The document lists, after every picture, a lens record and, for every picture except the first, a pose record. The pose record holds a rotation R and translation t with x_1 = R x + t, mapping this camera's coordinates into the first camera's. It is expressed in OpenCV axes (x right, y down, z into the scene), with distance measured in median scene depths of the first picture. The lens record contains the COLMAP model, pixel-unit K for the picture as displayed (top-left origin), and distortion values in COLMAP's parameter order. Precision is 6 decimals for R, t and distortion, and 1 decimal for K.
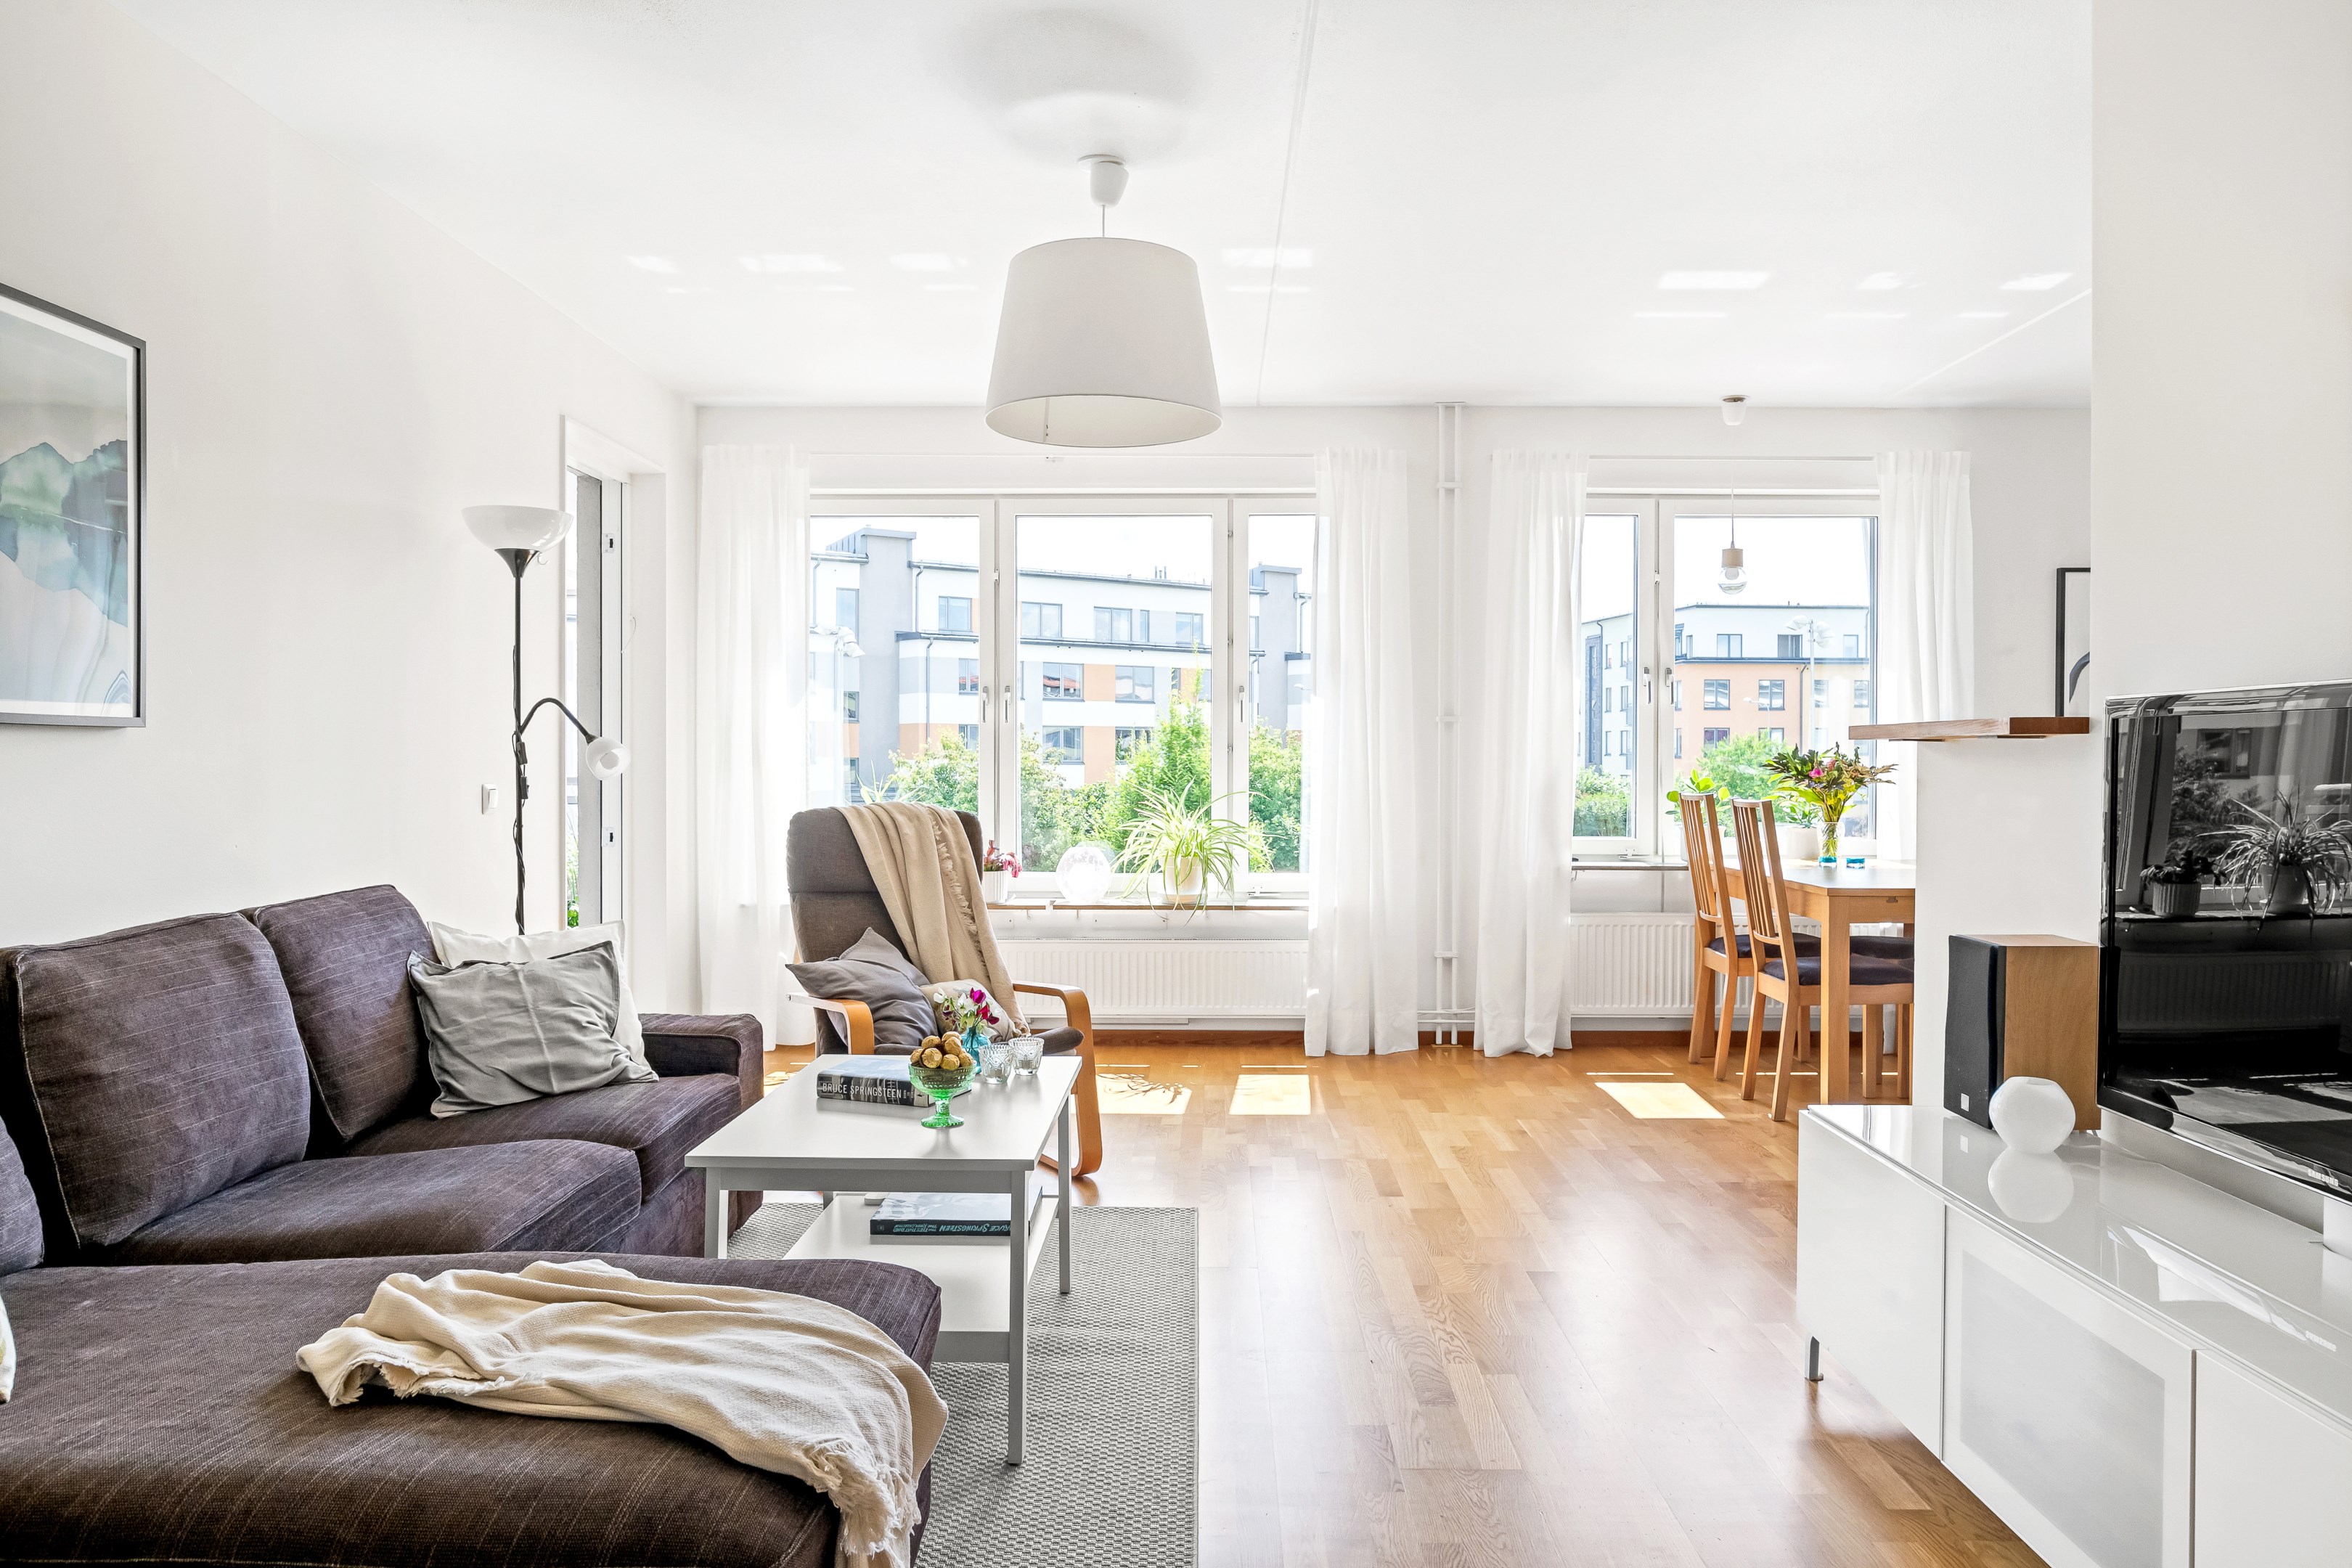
lens RADIAL K [[1640.1, 0, 1185.3], [0, 1640.1, 789.5], [0, 0, 1]] dist [-0.029272, 0.001650]
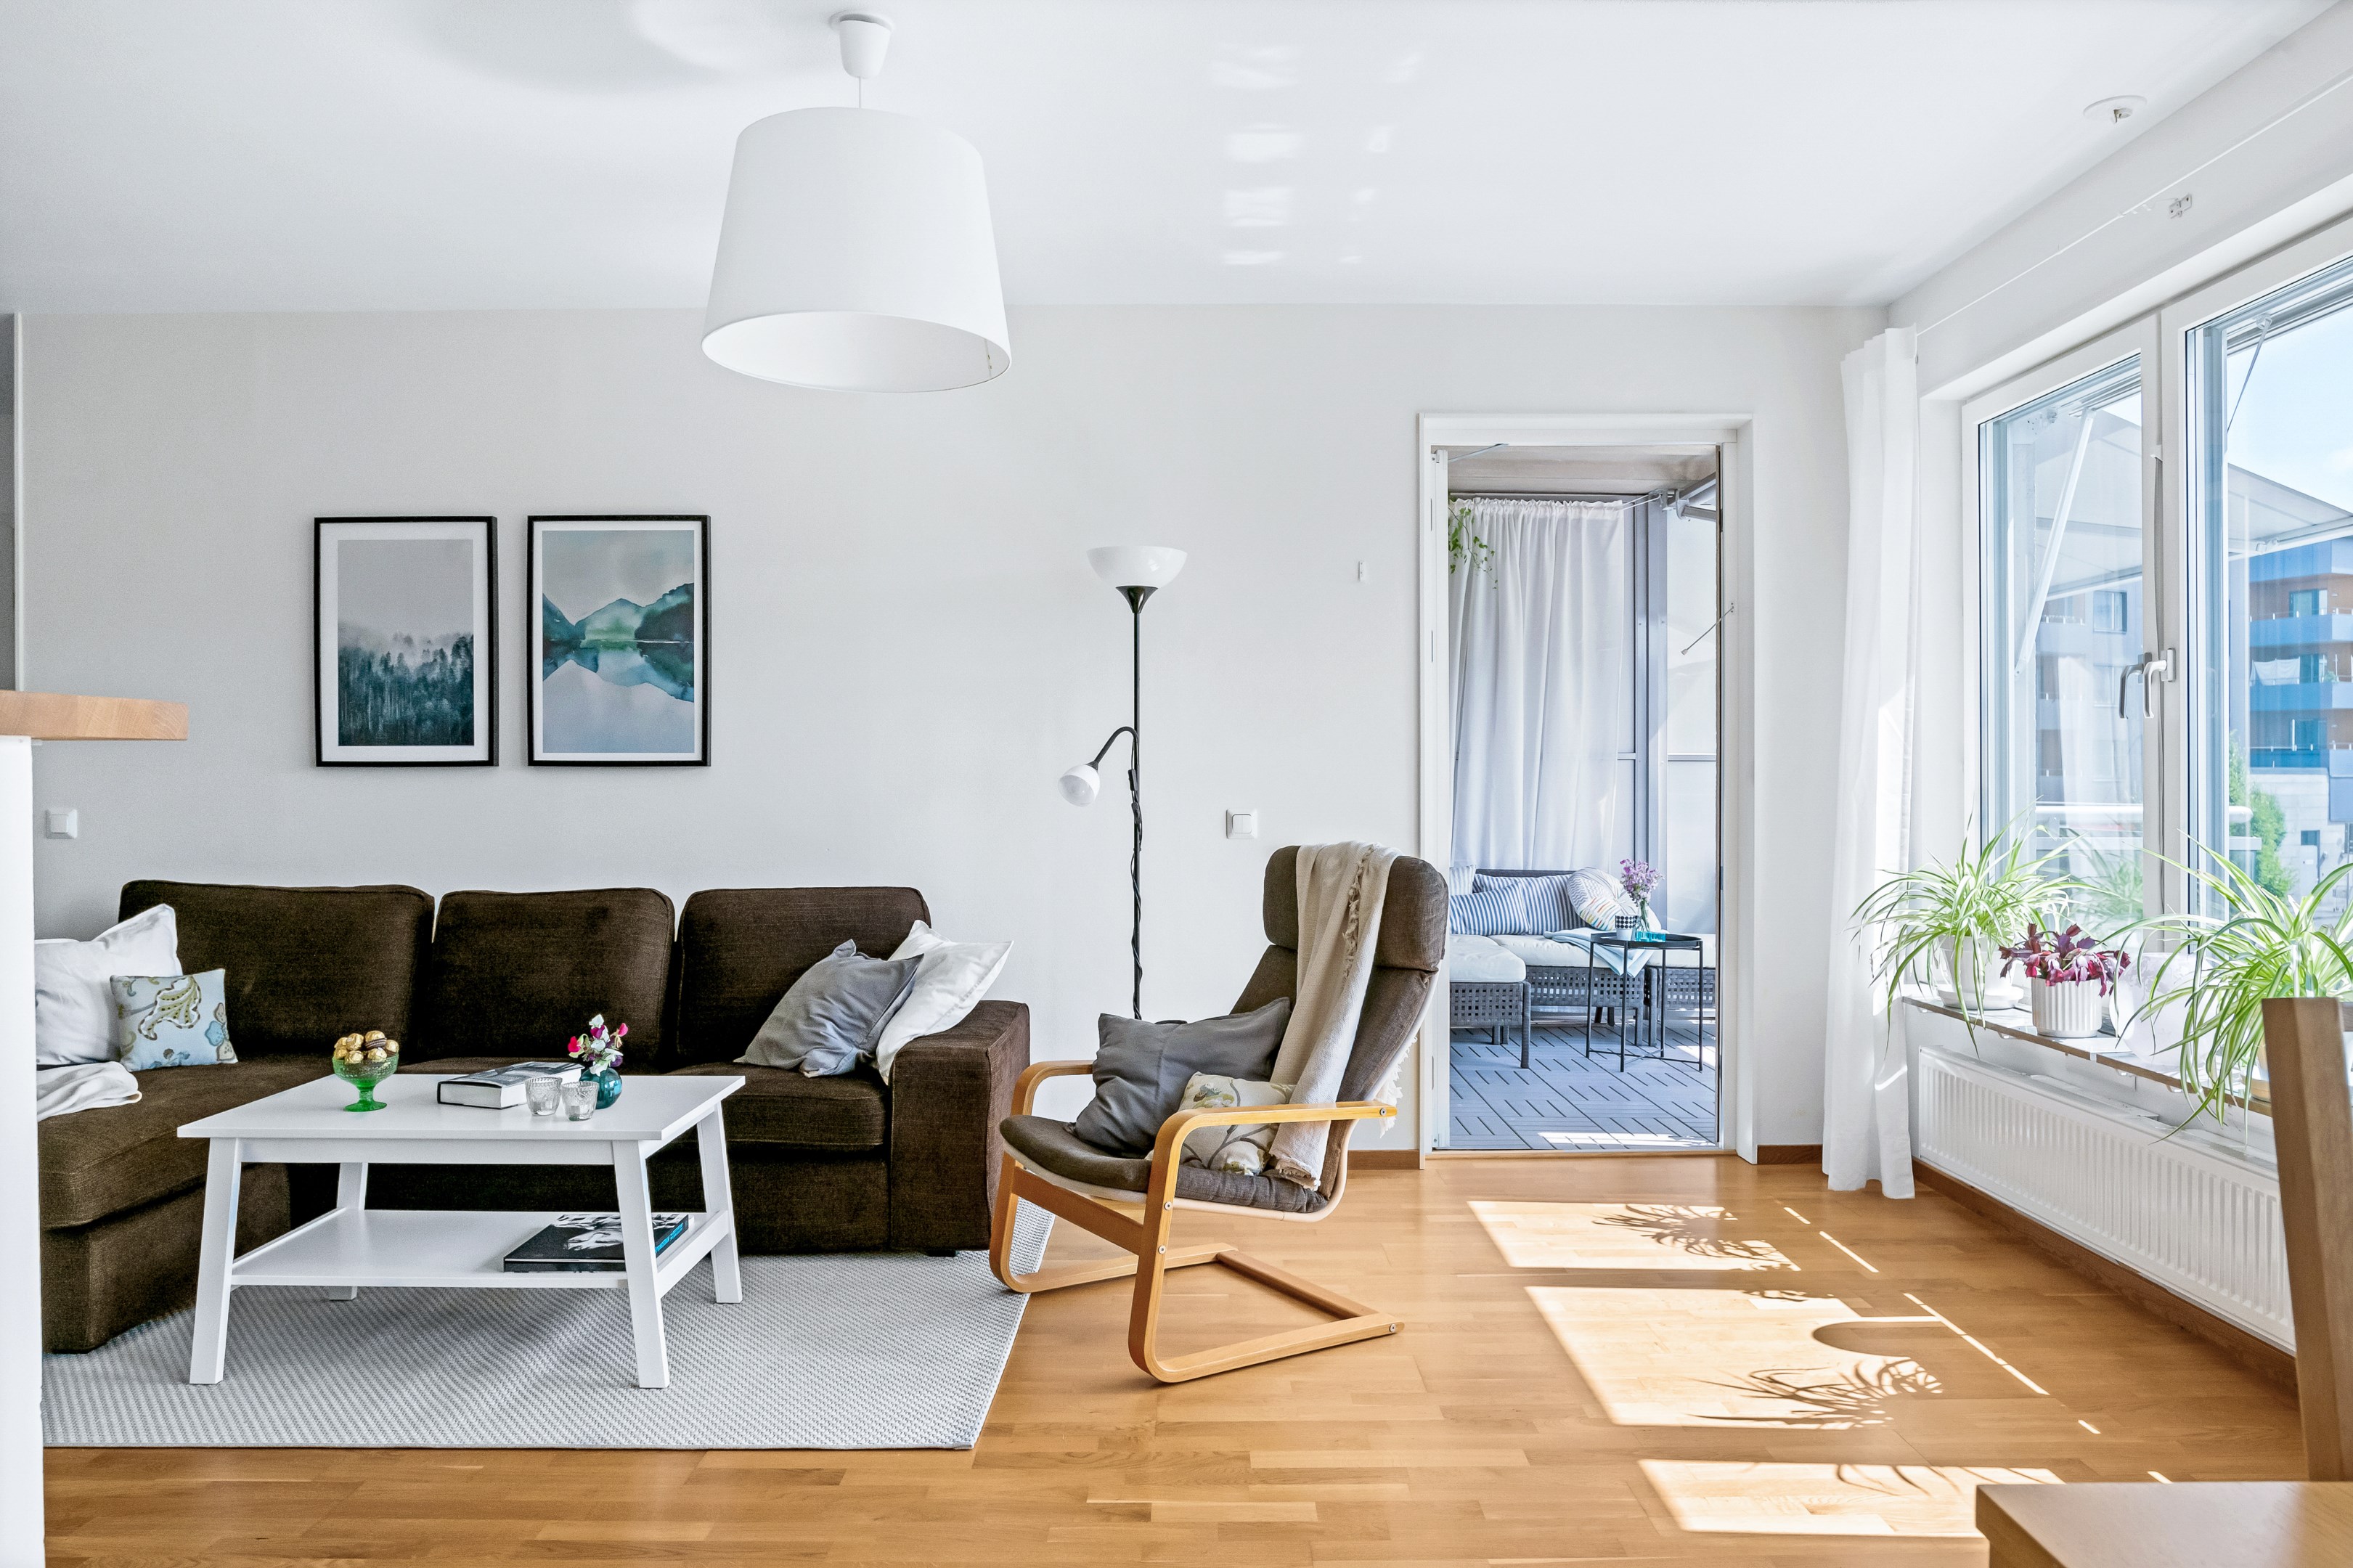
lens RADIAL K [[1640.7, 0, 1185.8], [0, 1640.7, 789.5], [0, 0, 1]] dist [-0.029272, 0.001650]
pose [[0.024952, 0.001264, -0.999688, 0.822537], [-0.013758, 0.999905, 0.000921, -0.021375], [0.999594, 0.013731, 0.024967, 1.262864]]
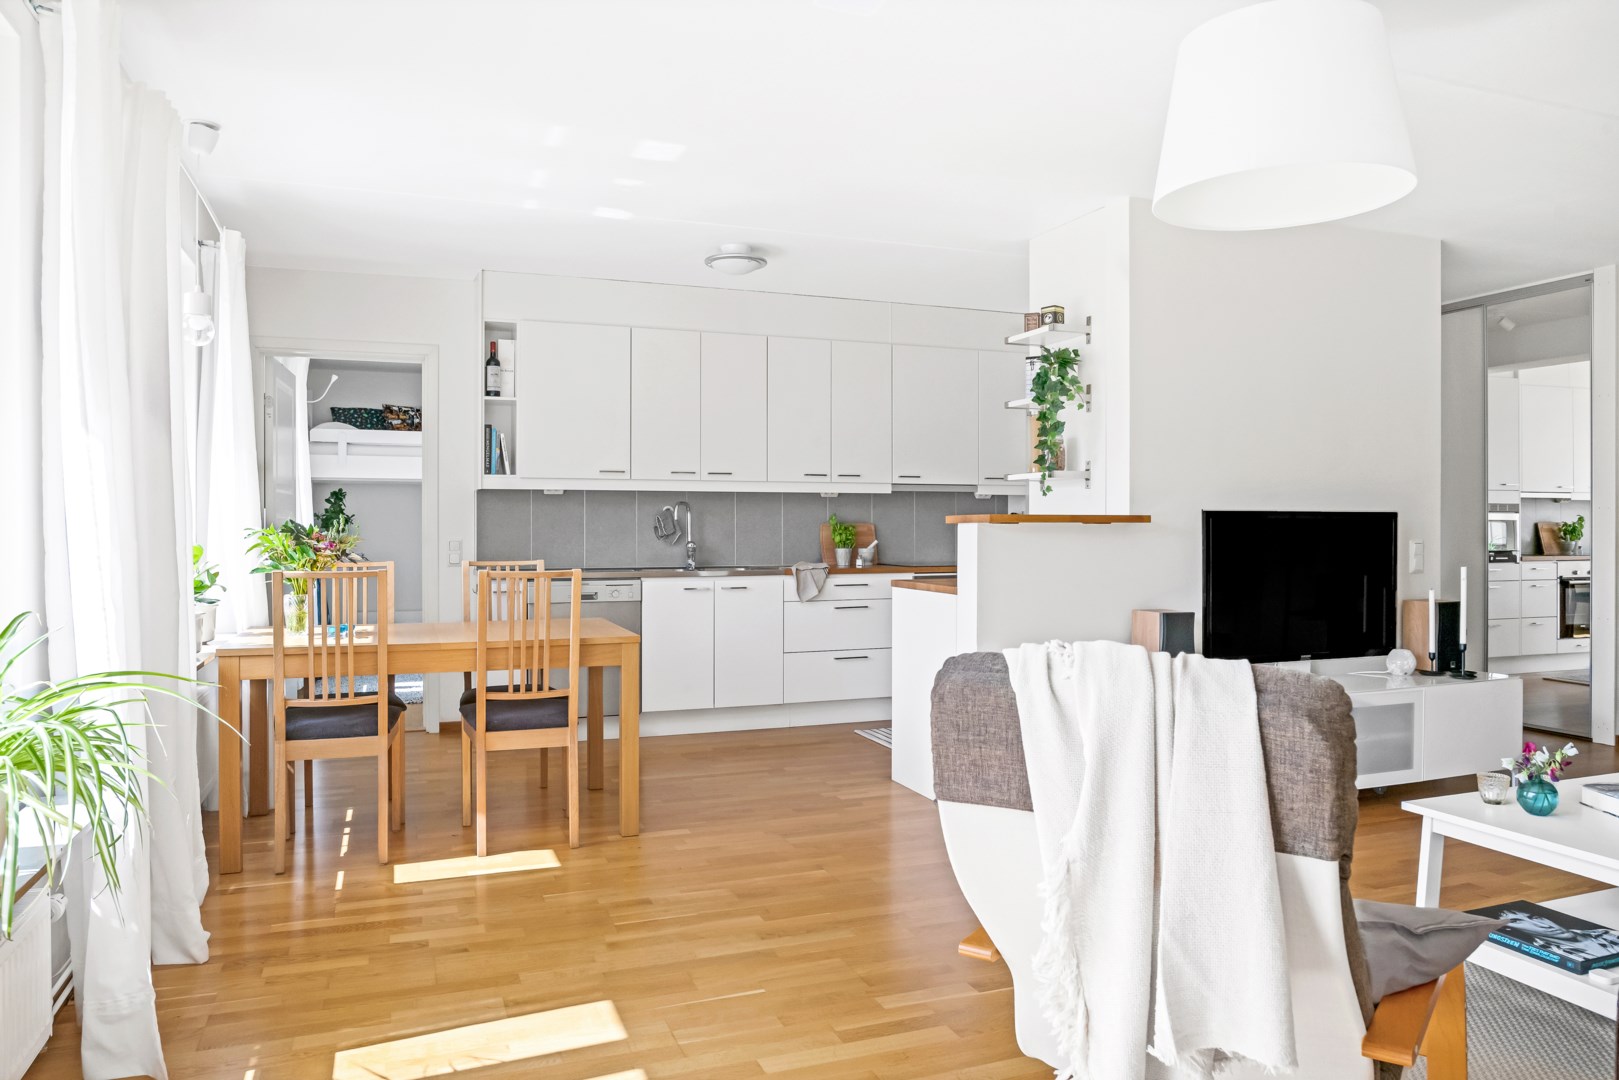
lens RADIAL K [[1113.1, 0, 809.5], [0, 1113.1, 540.0], [0, 0, 1]] dist [-0.004927, -0.000570]
pose [[-0.370406, -0.015384, 0.928743, -0.639582], [0.014235, 0.999651, 0.022236, -0.042086], [-0.928761, 0.021457, -0.370058, 1.683323]]
